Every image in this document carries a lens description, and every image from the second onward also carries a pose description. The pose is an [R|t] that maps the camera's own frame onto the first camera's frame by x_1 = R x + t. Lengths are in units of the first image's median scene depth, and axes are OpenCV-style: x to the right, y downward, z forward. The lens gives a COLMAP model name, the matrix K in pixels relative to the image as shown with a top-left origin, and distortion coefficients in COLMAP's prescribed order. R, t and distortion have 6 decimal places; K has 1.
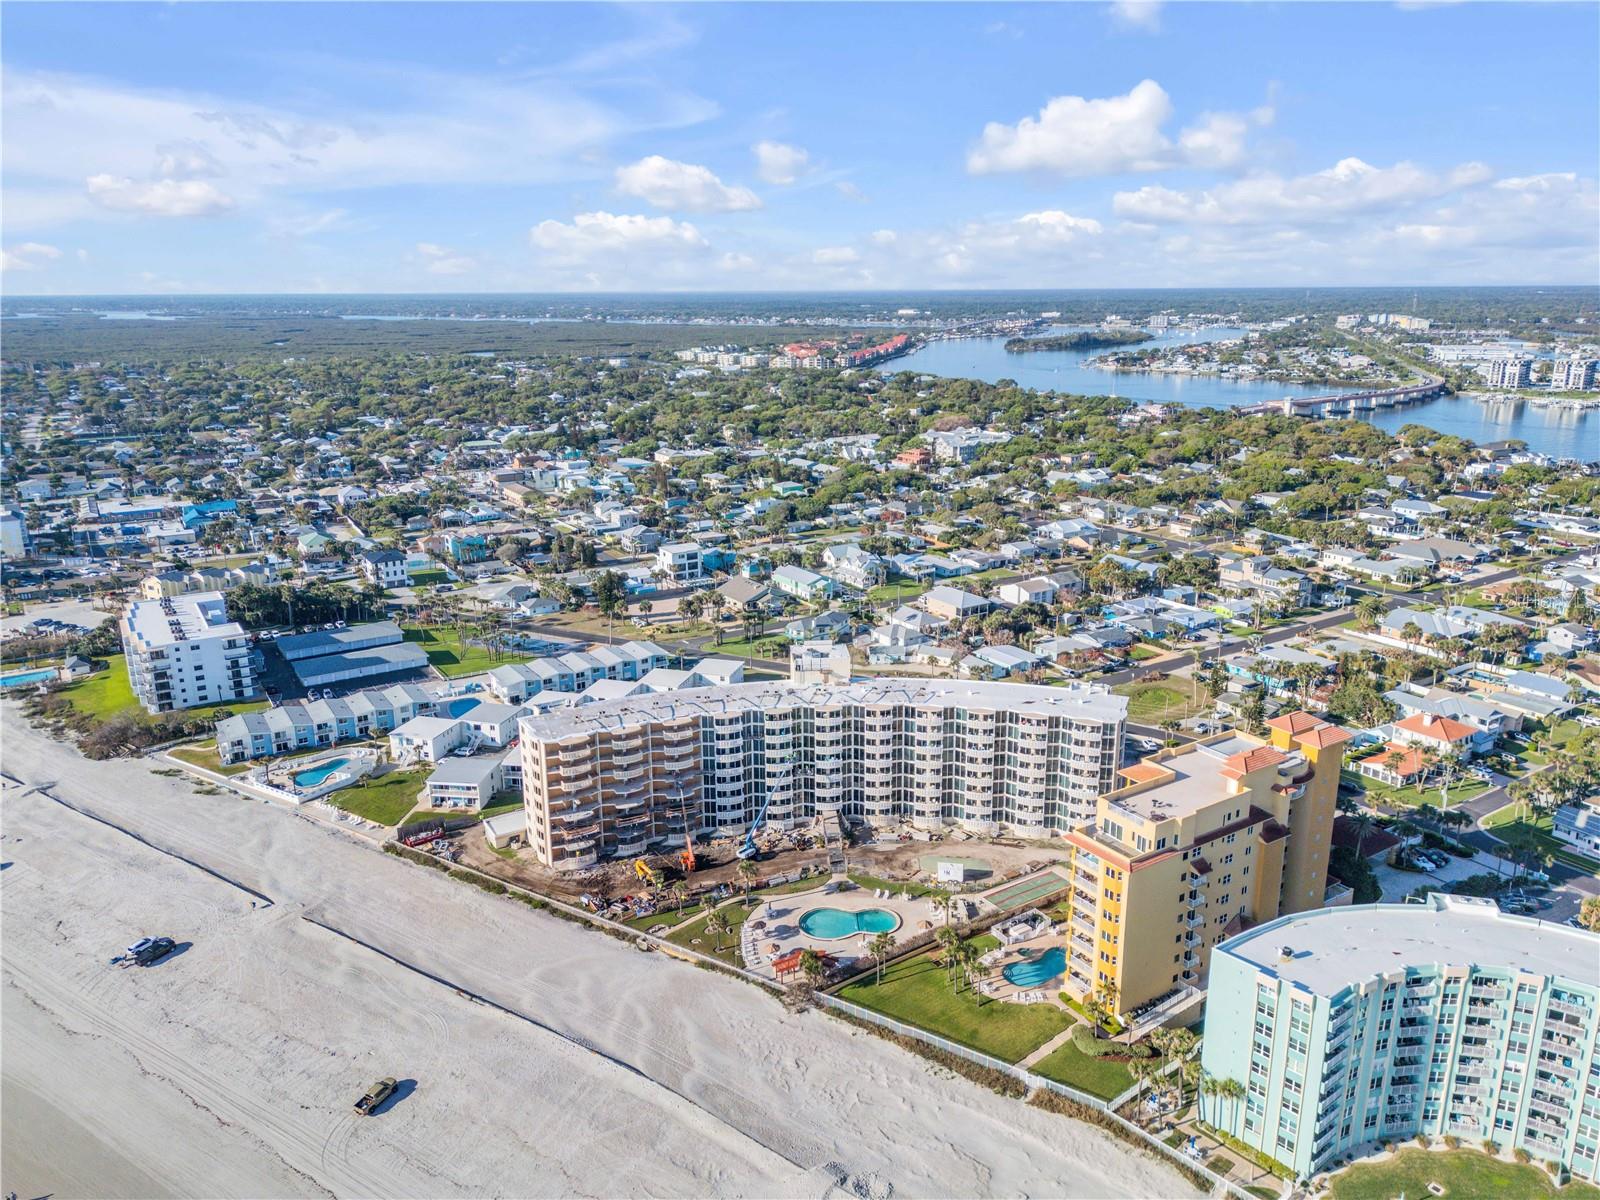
lens RADIAL K [[1119.9, 0, 799.0], [0, 1119.9, 593.8], [0, 0, 1]] dist [0.079280, -0.082811]
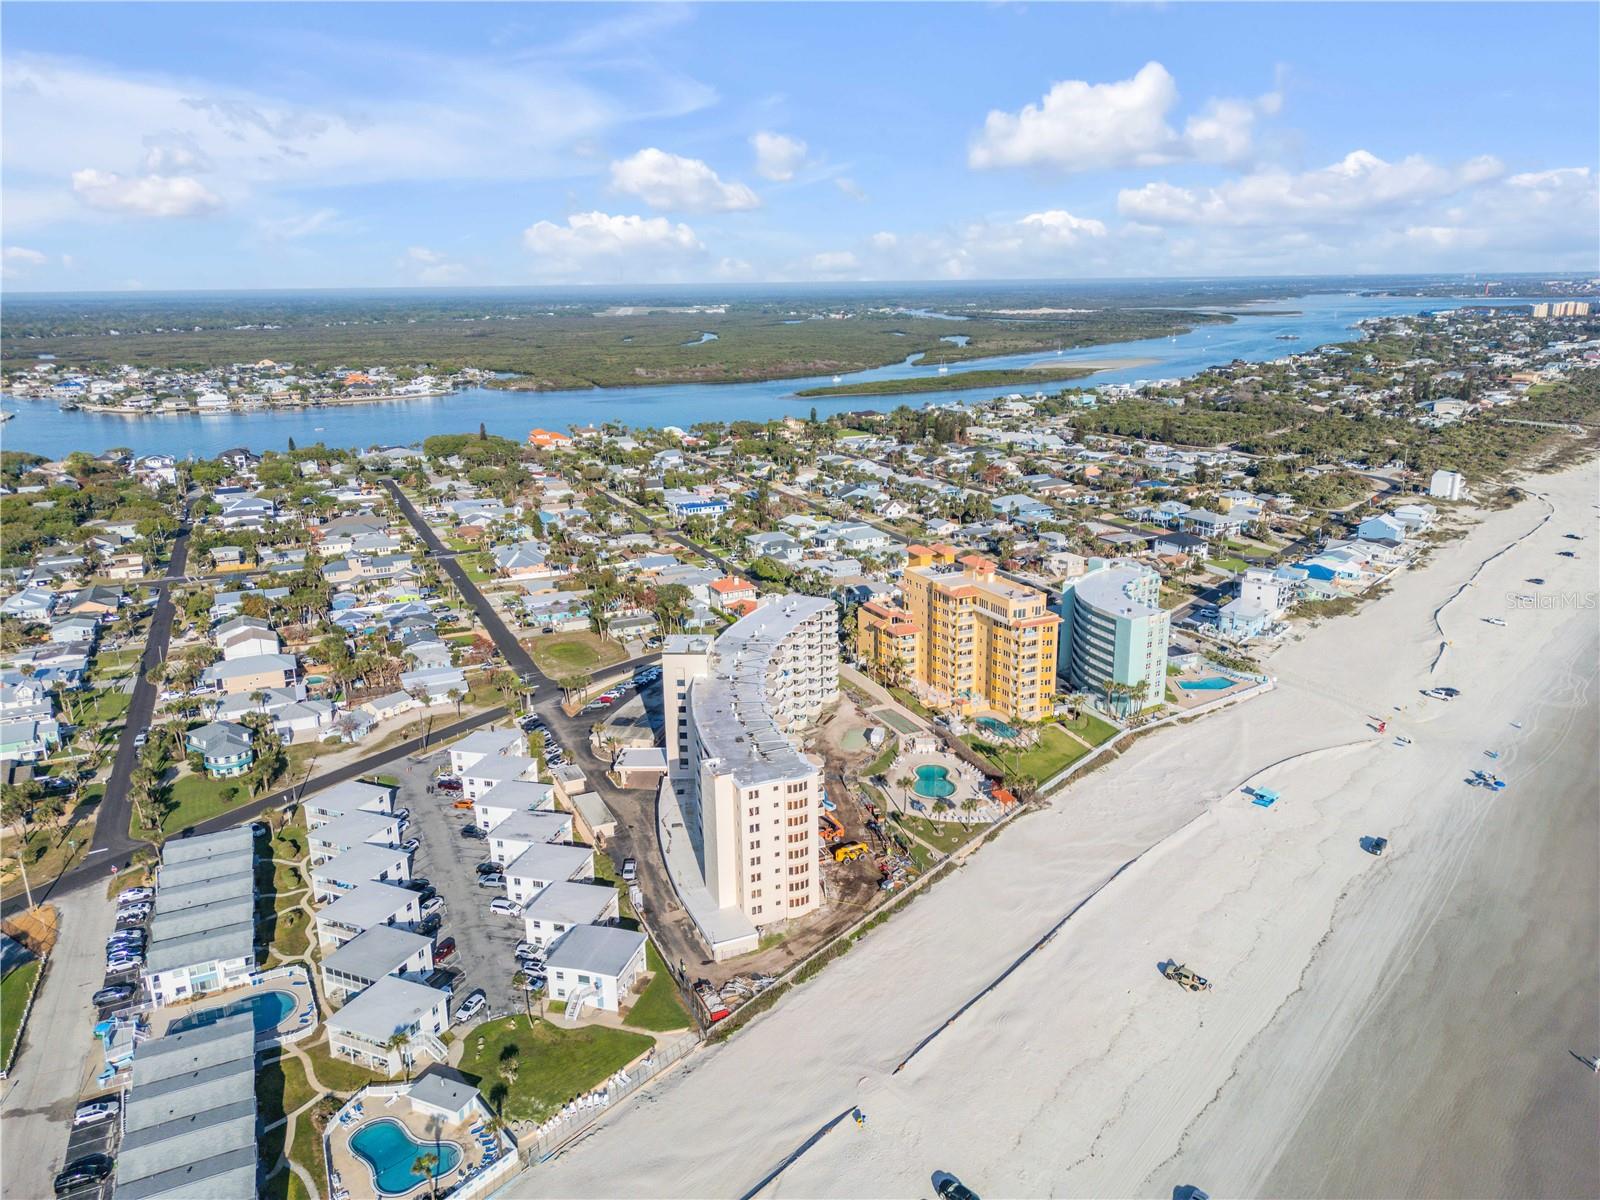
lens RADIAL K [[1119.9, 0, 799.0], [0, 1119.9, 593.8], [0, 0, 1]] dist [0.079280, -0.082811]
pose [[0.132947, -0.254829, 0.957803, -1.003608], [0.274125, 0.938138, 0.211547, -0.191191], [-0.952460, 0.234434, 0.194578, 0.748117]]
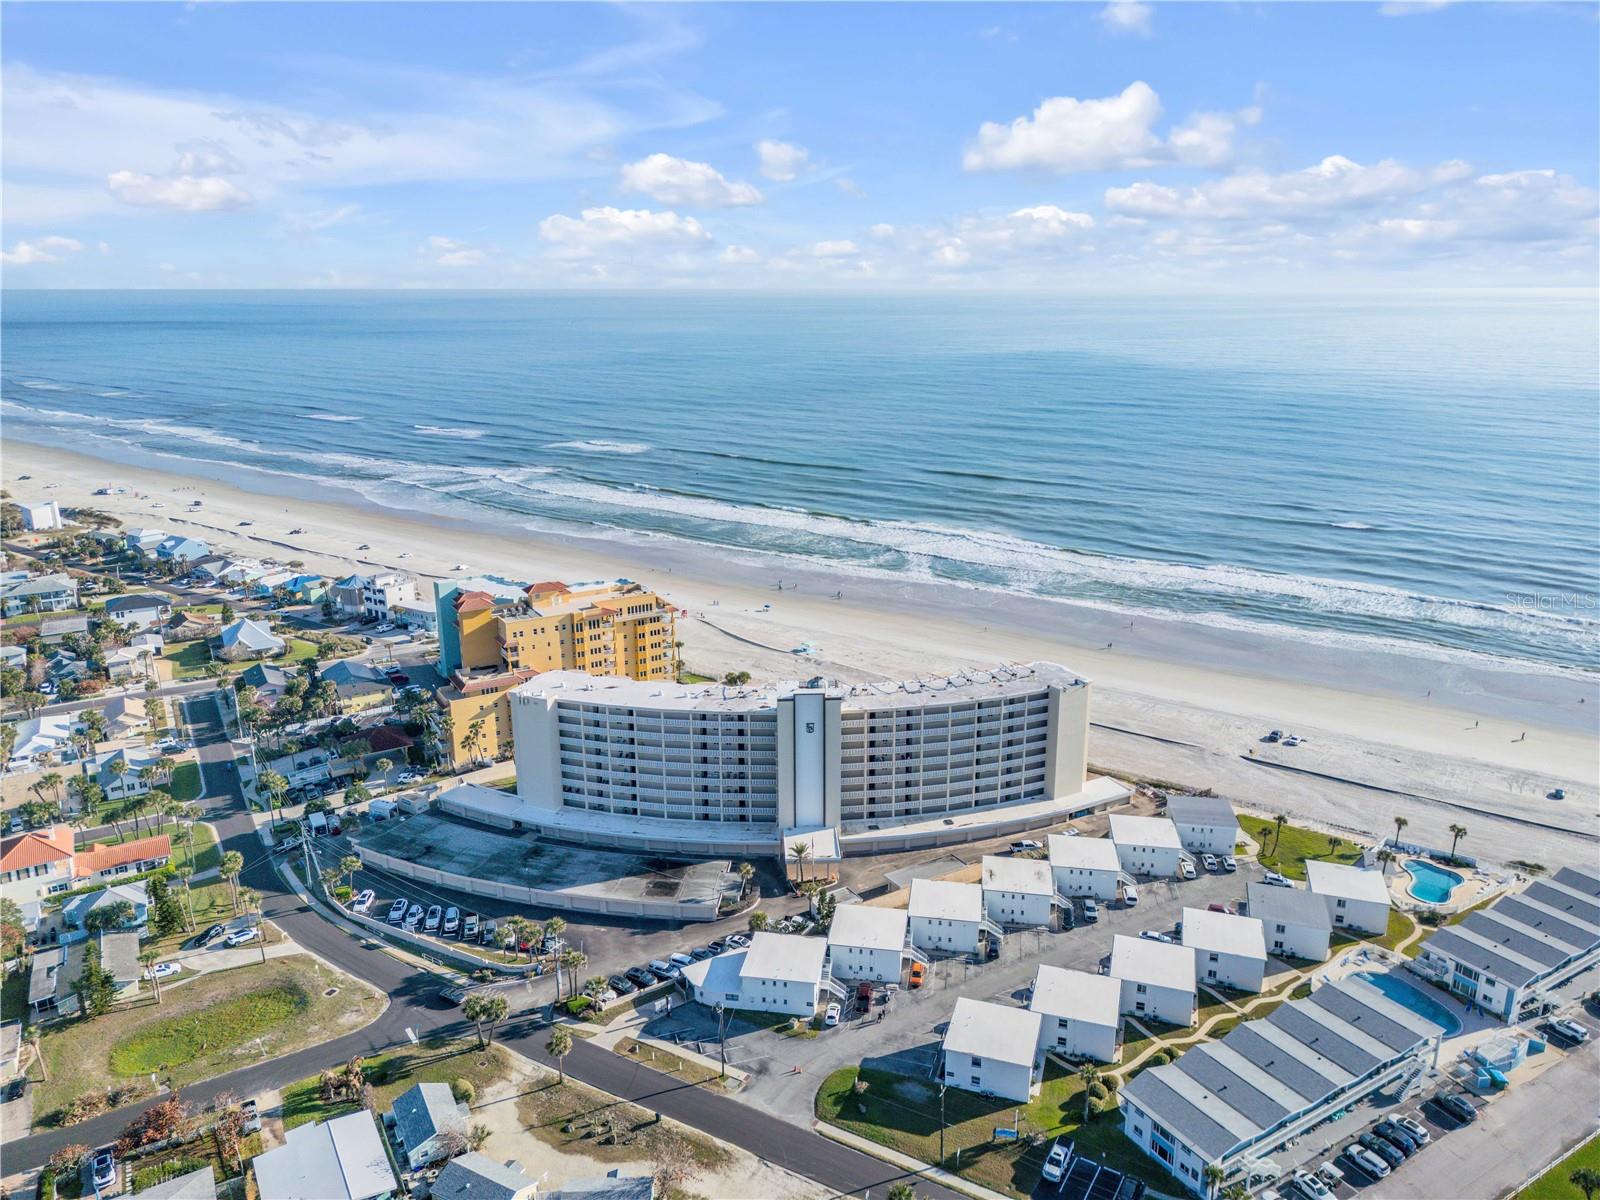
lens RADIAL K [[1119.9, 0, 799.0], [0, 1119.9, 593.8], [0, 0, 1]] dist [0.079280, -0.082811]
pose [[-0.999493, 0.006261, 0.031205, -0.002824], [0.021157, 0.863173, 0.504465, -0.504156], [-0.023777, 0.504869, -0.862868, 1.871689]]
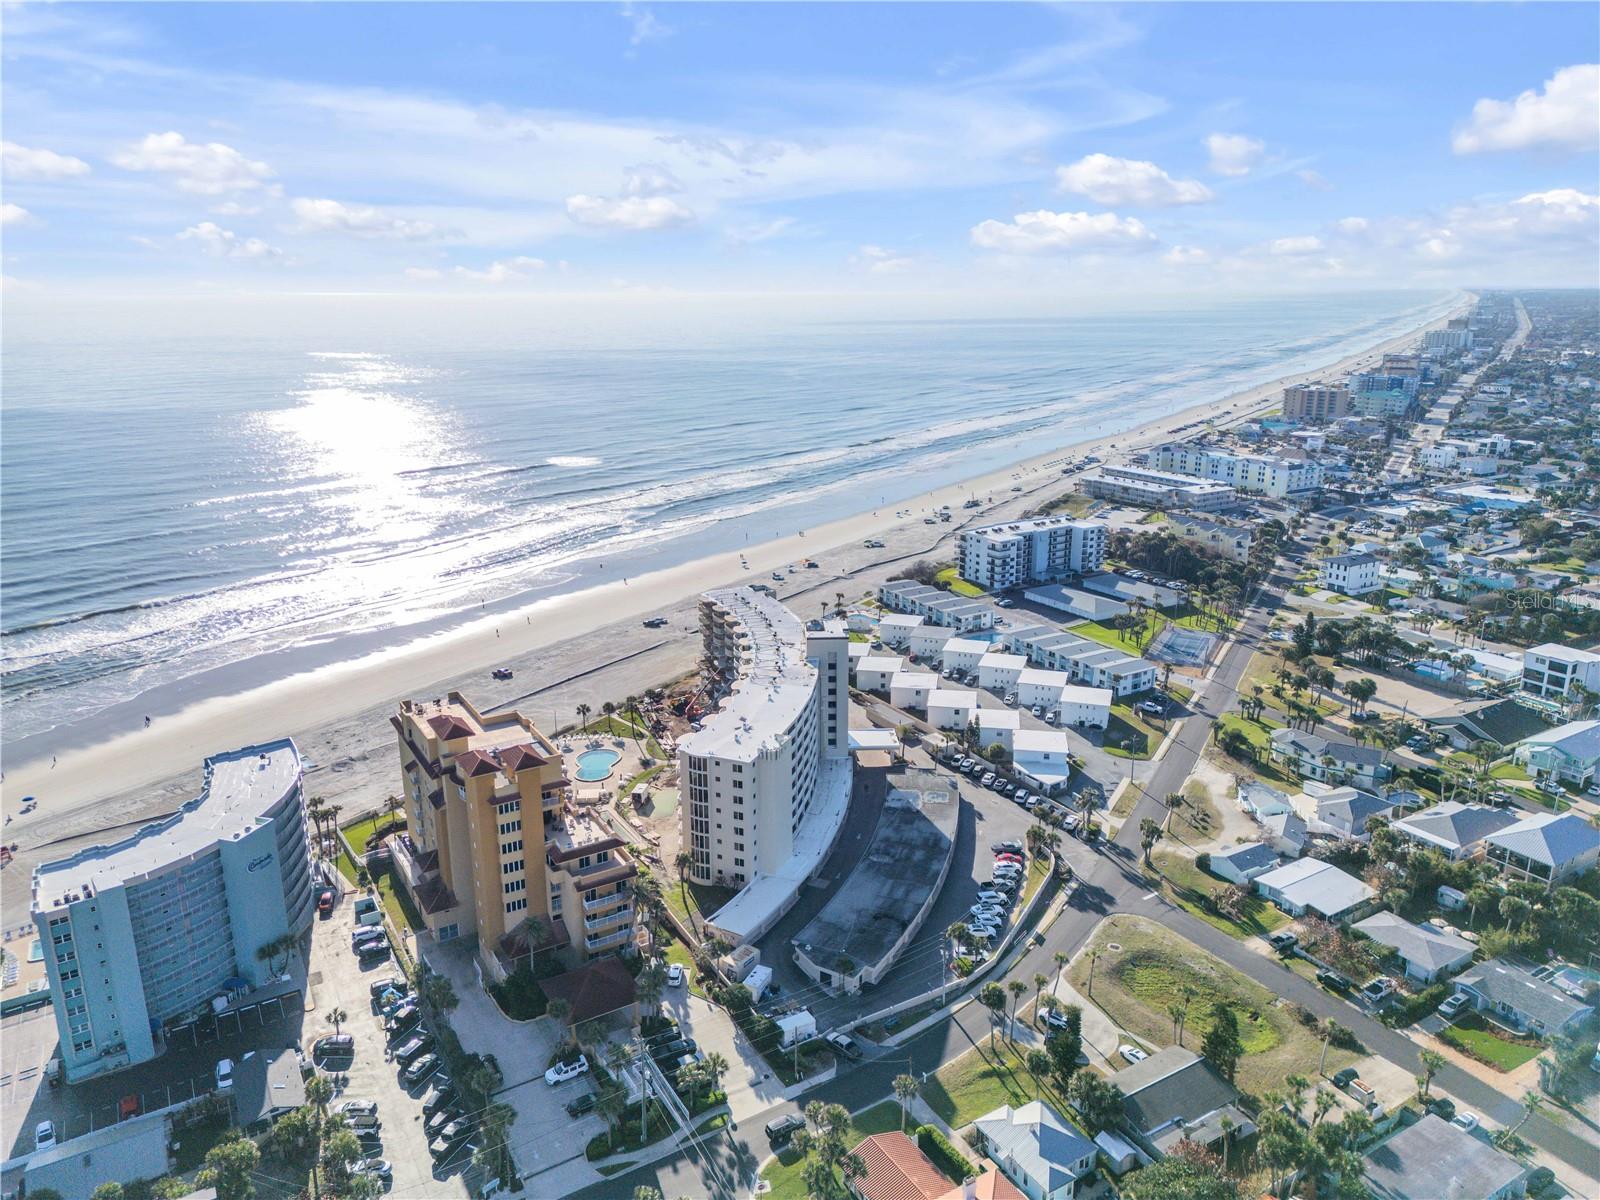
lens RADIAL K [[1119.9, 0, 799.0], [0, 1119.9, 593.8], [0, 0, 1]] dist [0.079280, -0.082811]
pose [[-0.023055, 0.271161, -0.962258, 1.115379], [-0.256057, 0.928806, 0.267870, -0.276790], [0.966387, 0.252569, 0.048019, 0.985053]]
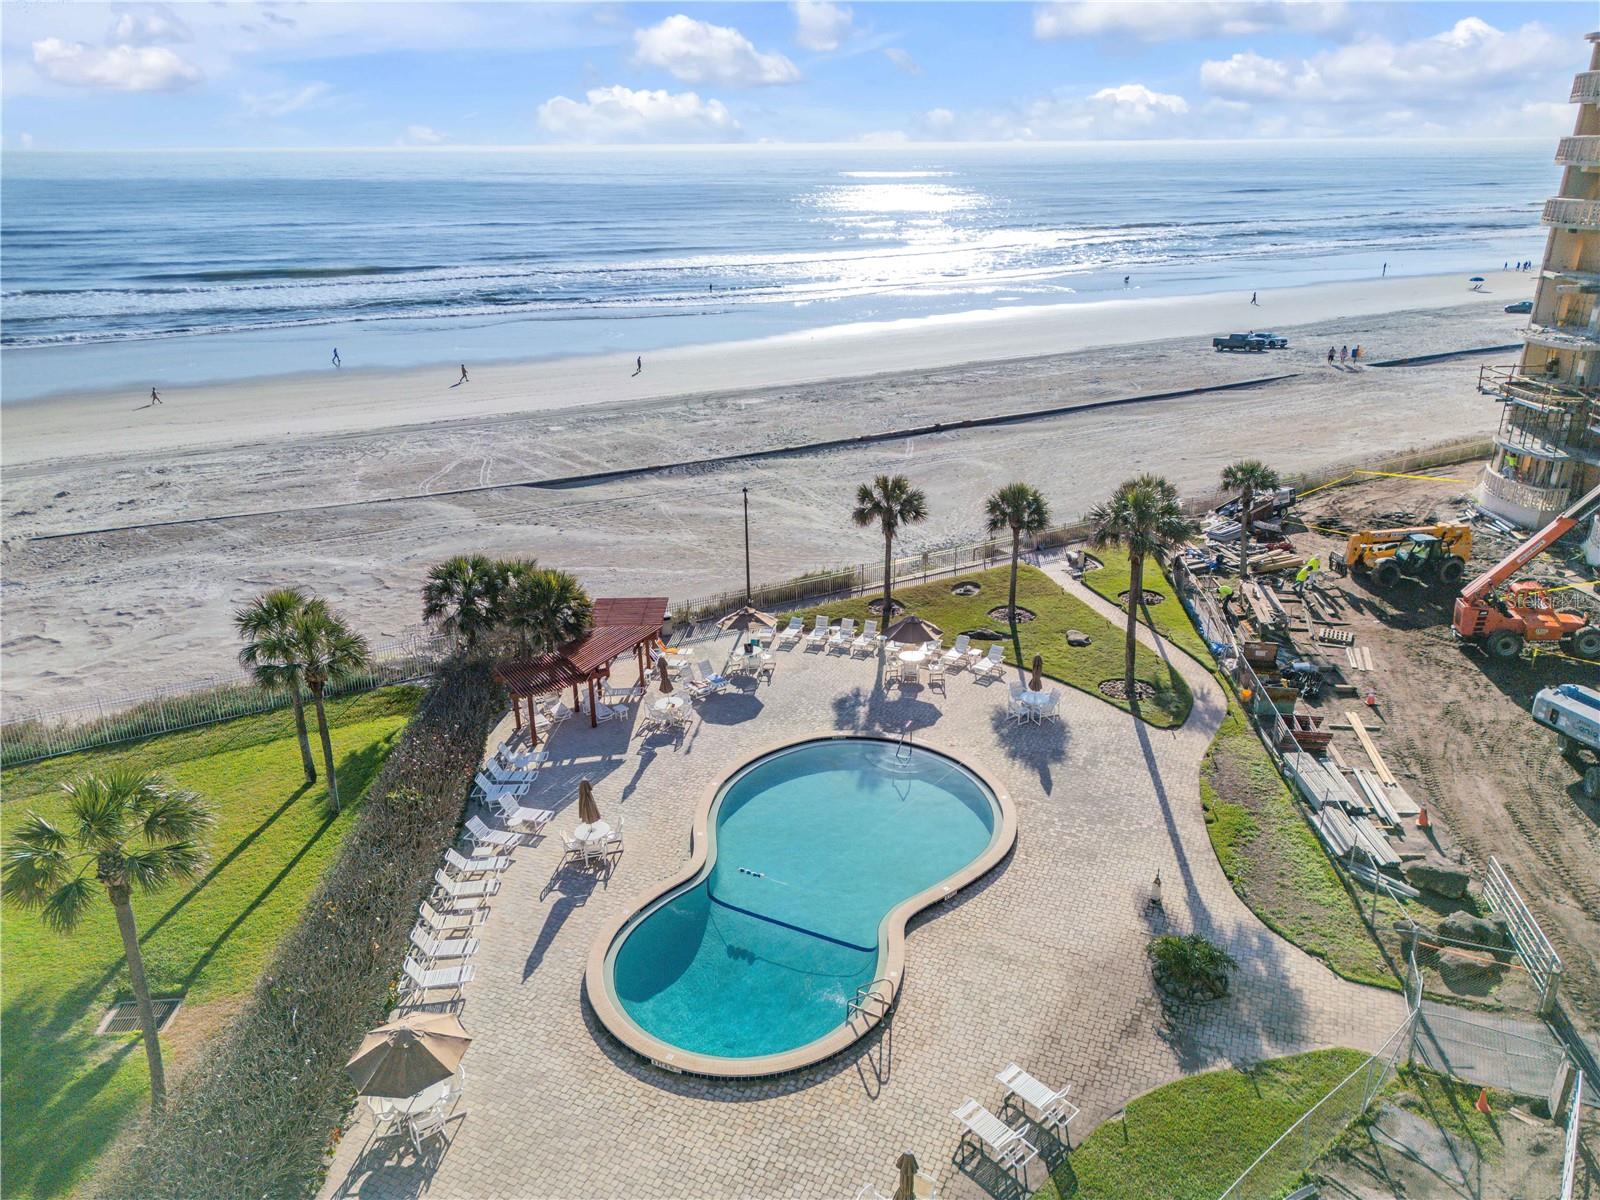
lens RADIAL K [[1119.9, 0, 799.0], [0, 1119.9, 593.8], [0, 0, 1]] dist [0.079280, -0.082811]
pose [[-0.475616, 0.333906, -0.813816, 0.156733], [-0.216917, 0.852066, 0.476372, 0.148092], [0.852489, 0.403100, -0.332826, 0.917572]]
